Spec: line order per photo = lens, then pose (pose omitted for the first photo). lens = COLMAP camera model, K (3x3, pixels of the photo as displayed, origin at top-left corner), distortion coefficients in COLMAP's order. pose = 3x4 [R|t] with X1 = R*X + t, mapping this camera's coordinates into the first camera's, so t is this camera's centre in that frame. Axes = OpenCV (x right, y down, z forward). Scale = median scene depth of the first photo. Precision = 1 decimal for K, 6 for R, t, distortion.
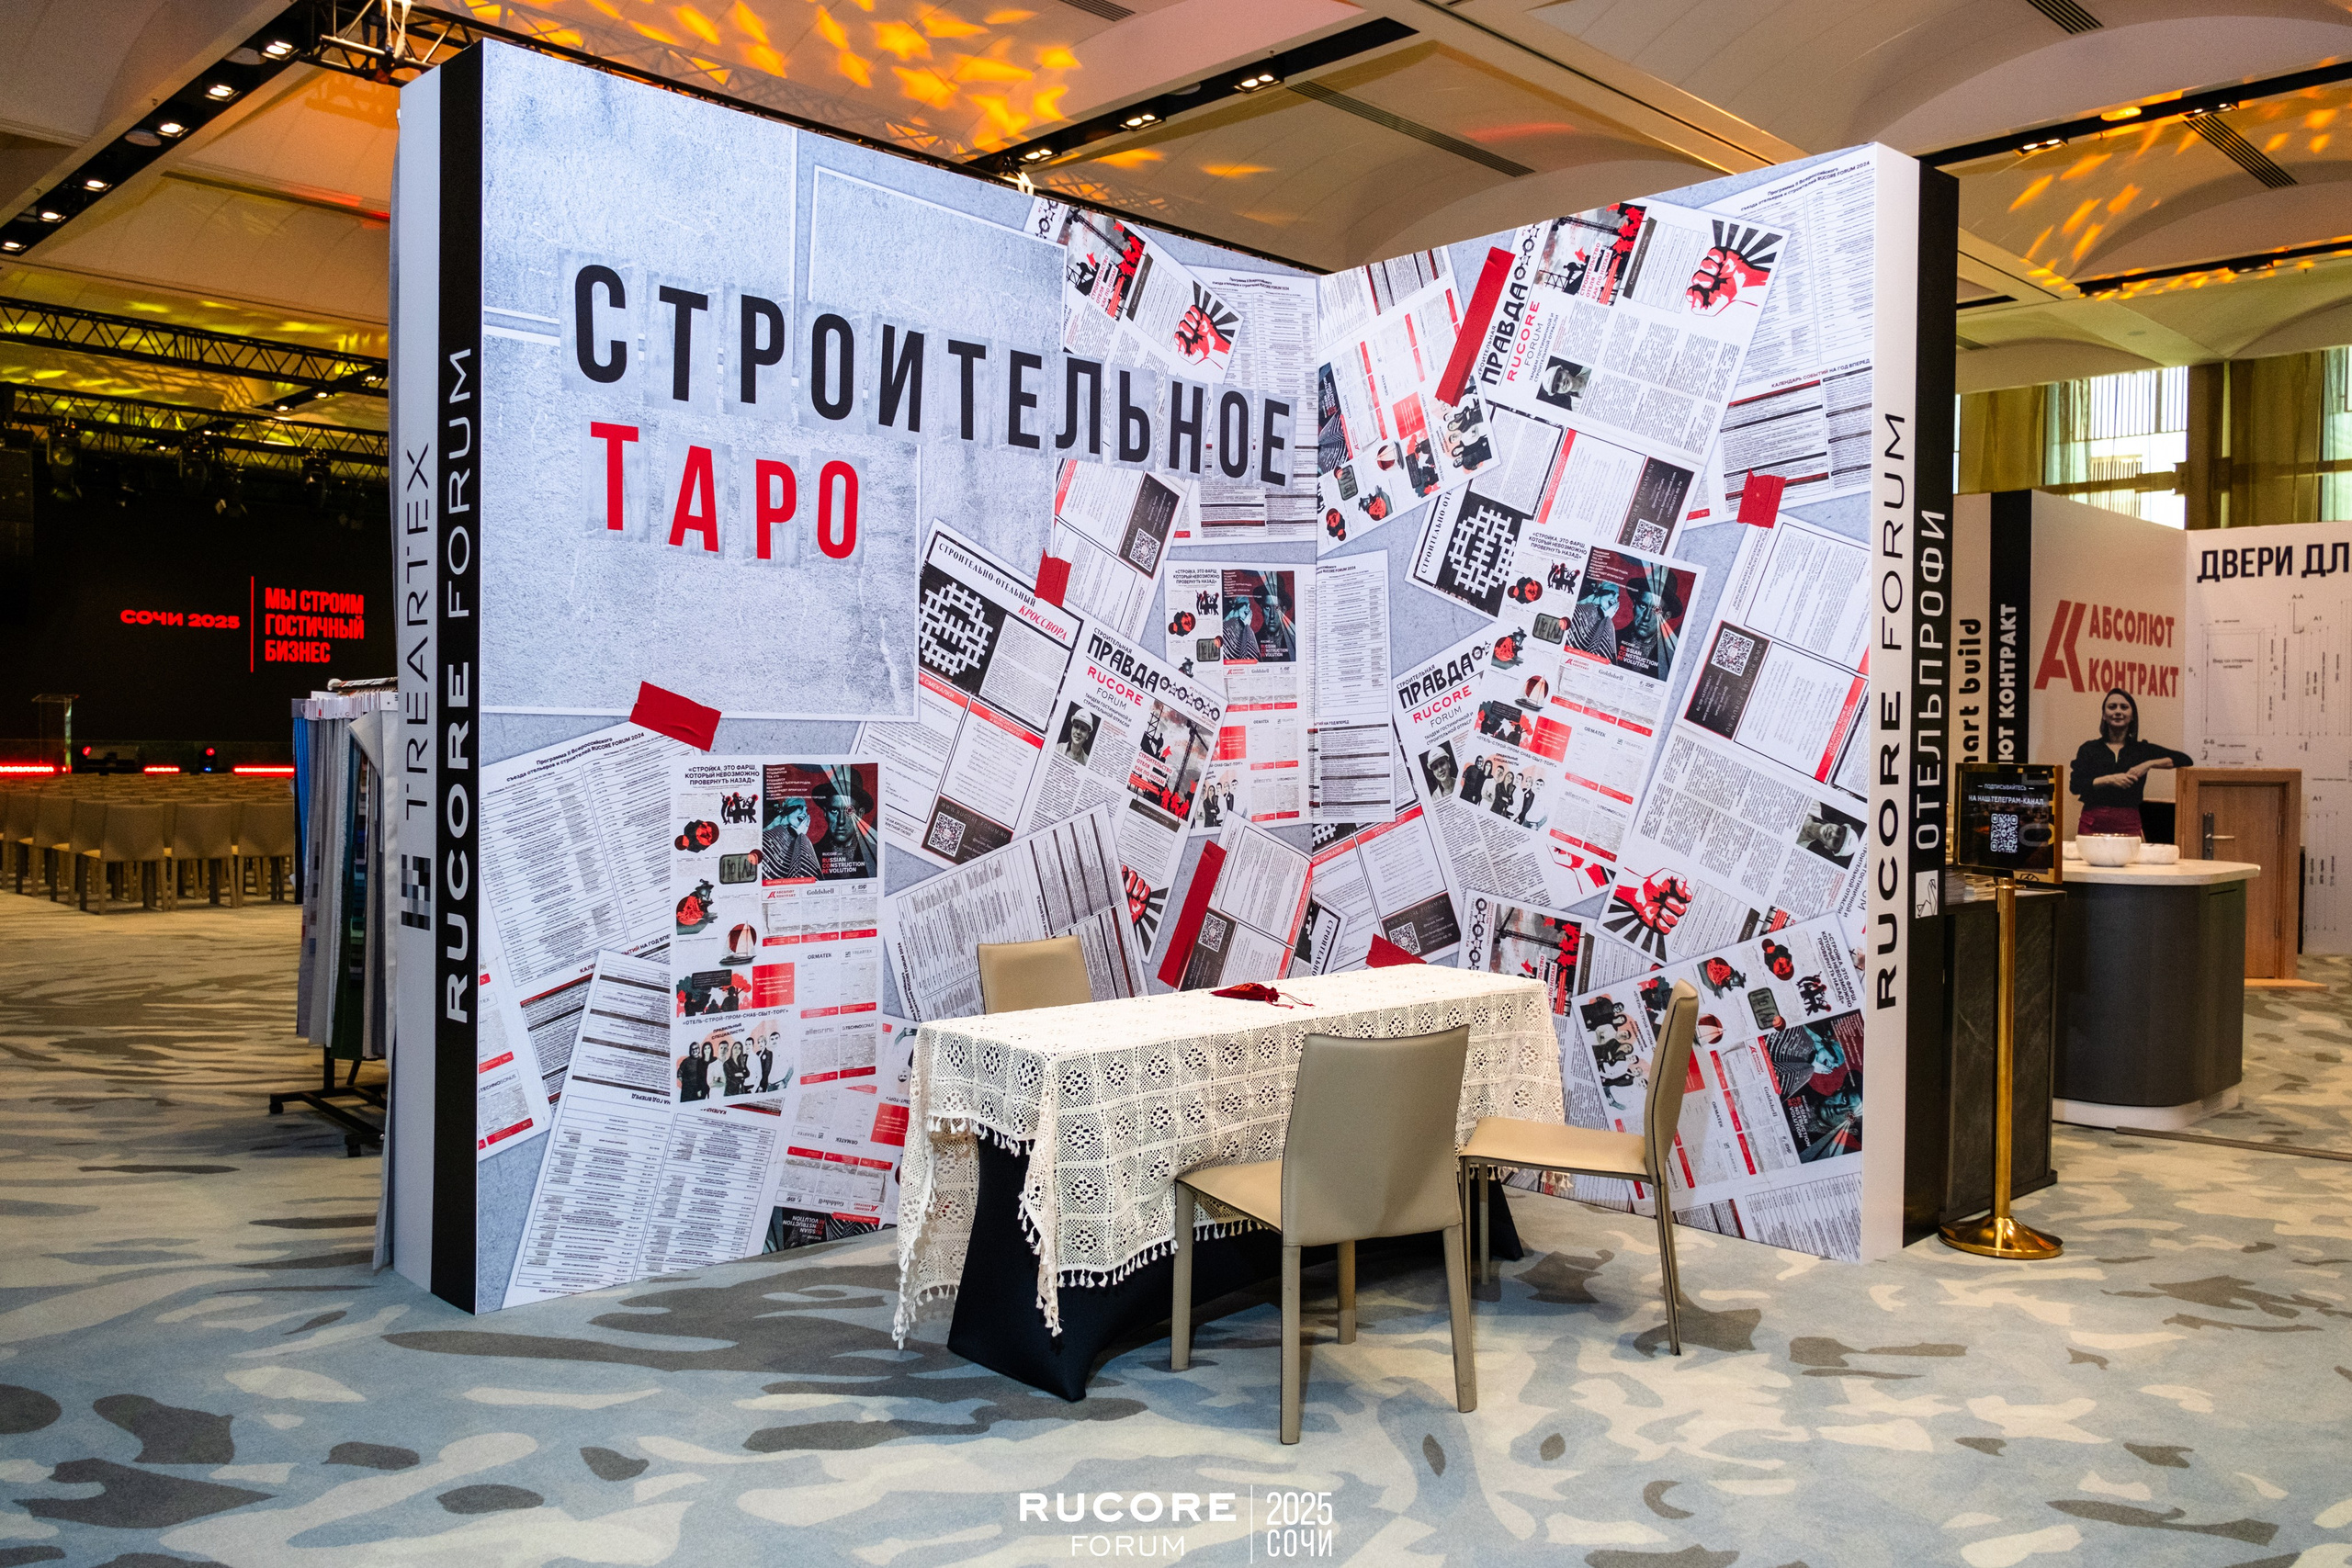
lens RADIAL K [[1859.0, 0, 1163.4], [0, 1859.0, 787.6], [0, 0, 1]] dist [0.012375, 0.006738]
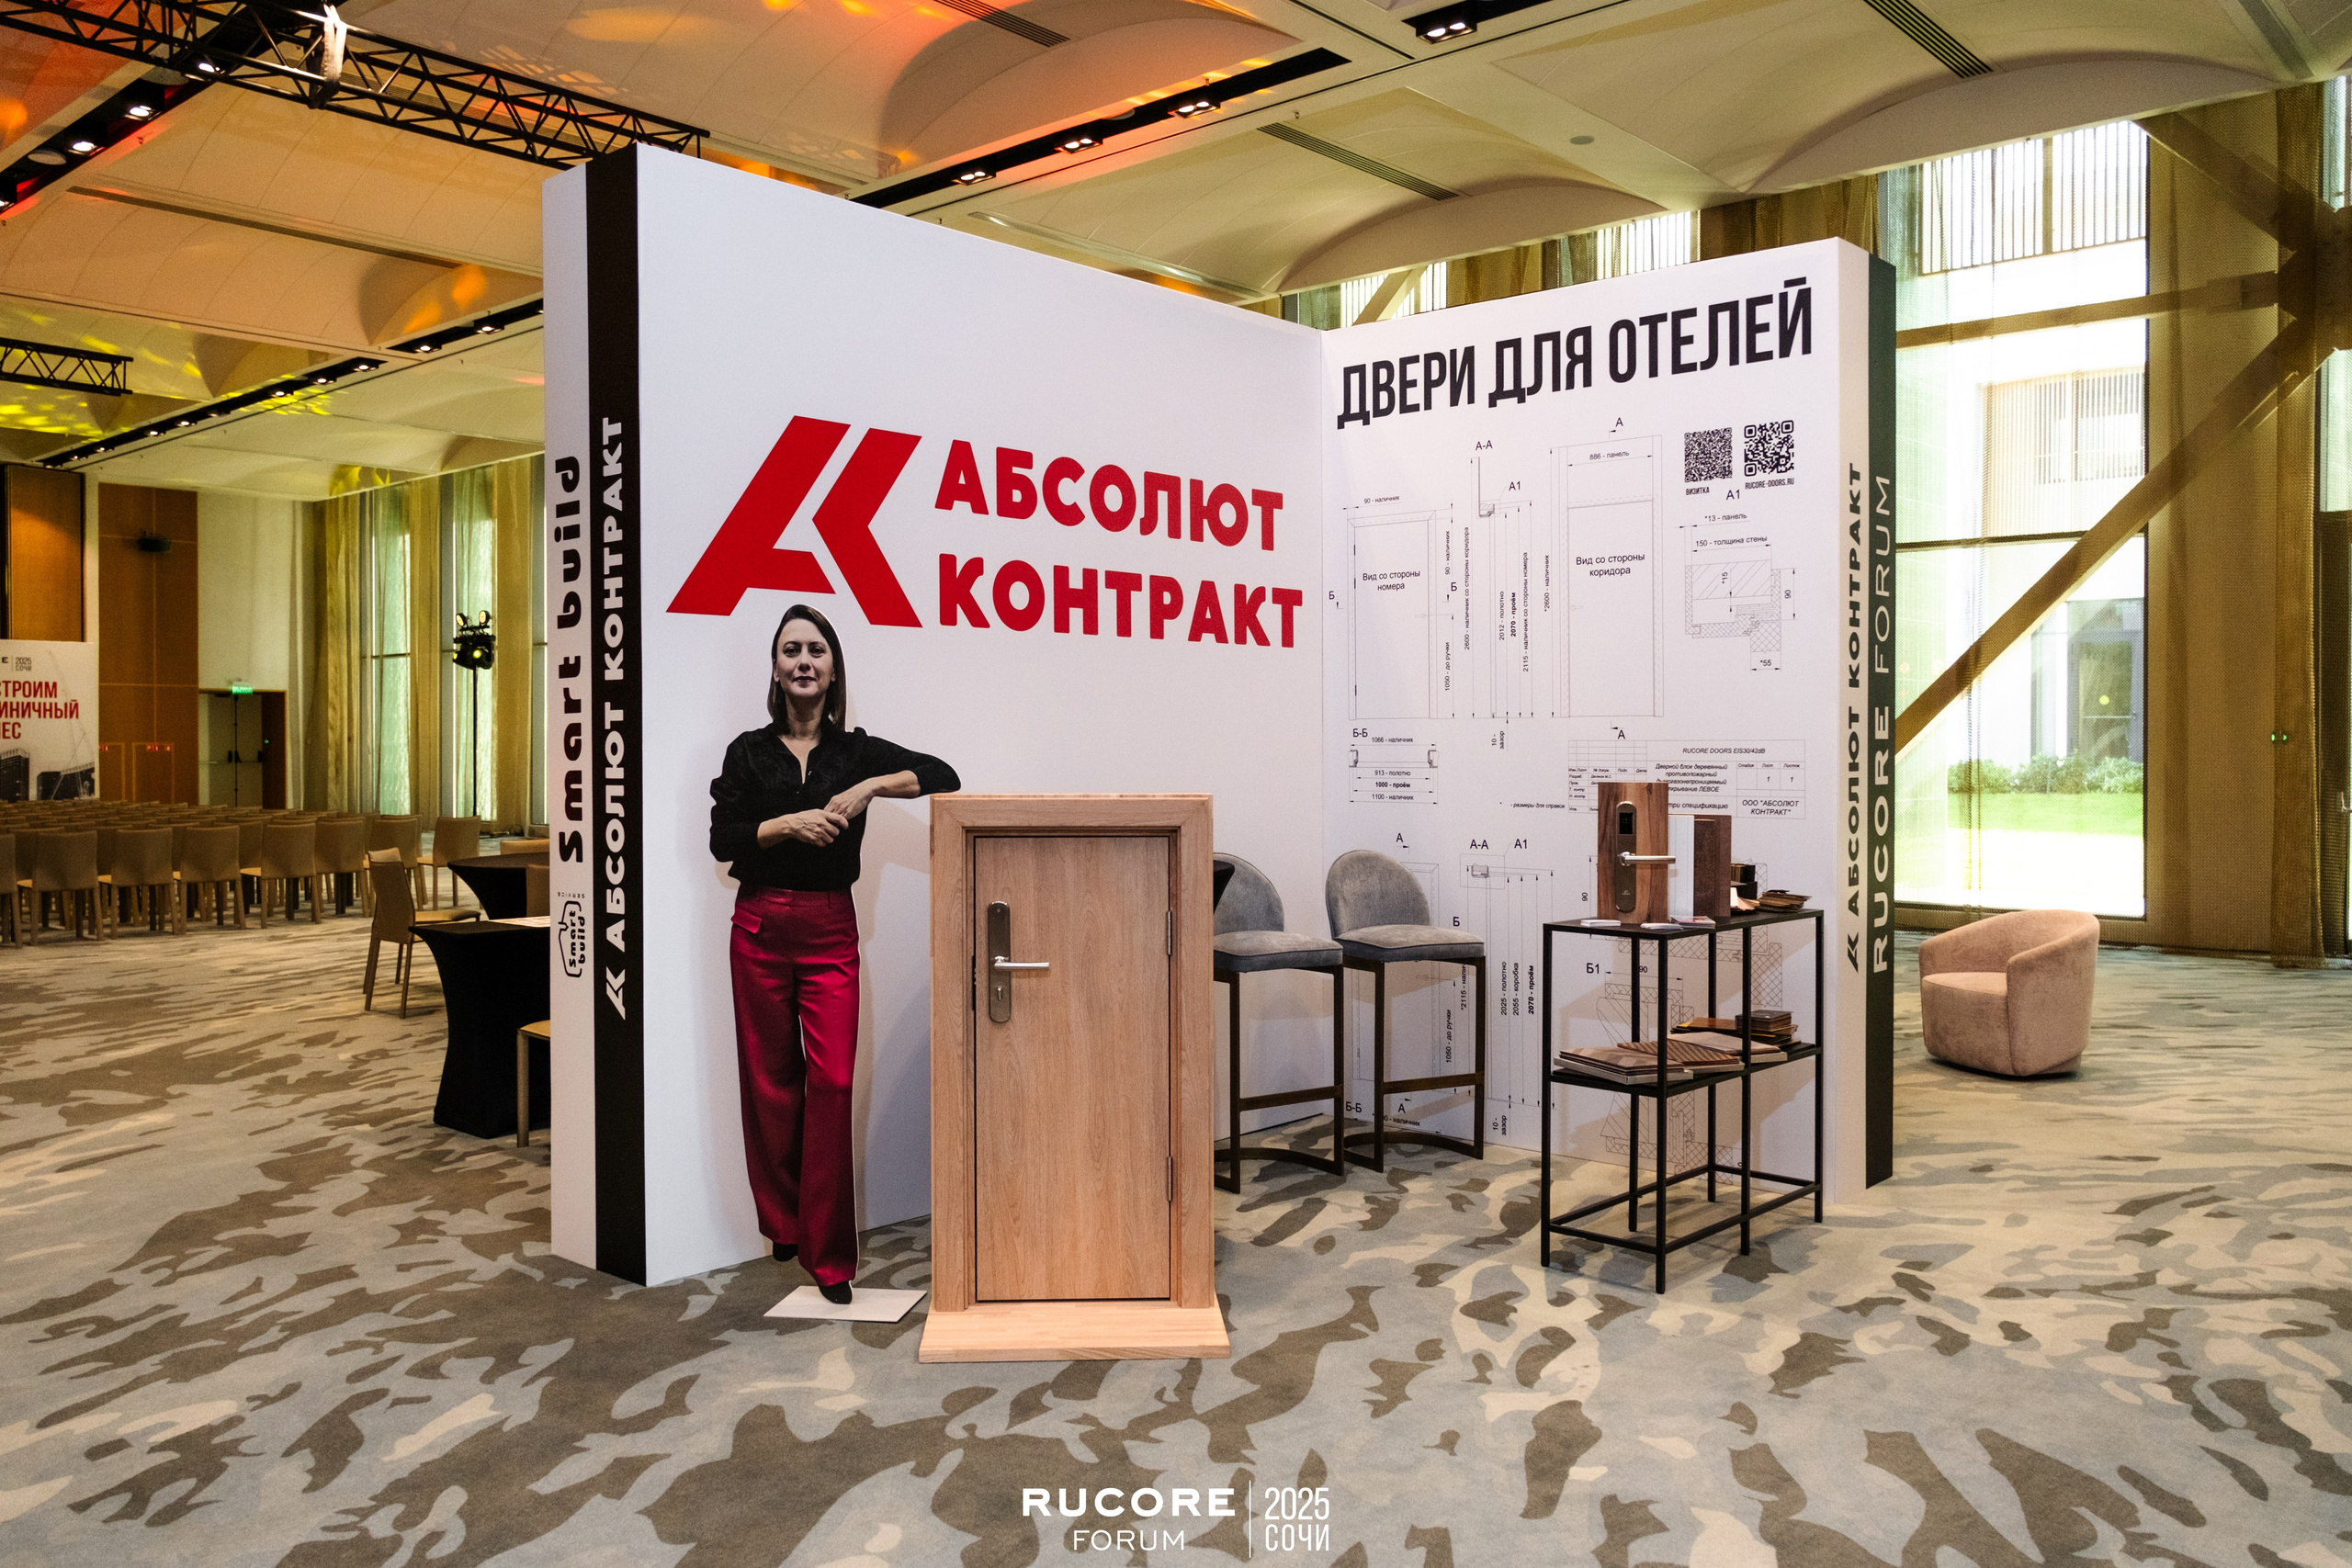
lens RADIAL K [[1859.0, 0, 1187.9], [0, 1859.0, 776.1], [0, 0, 1]] dist [0.012375, 0.006738]
pose [[0.998298, -0.013513, 0.056732, 0.551603], [0.014220, 0.999826, -0.012089, -0.008477], [-0.056559, 0.012875, 0.998316, 0.558287]]
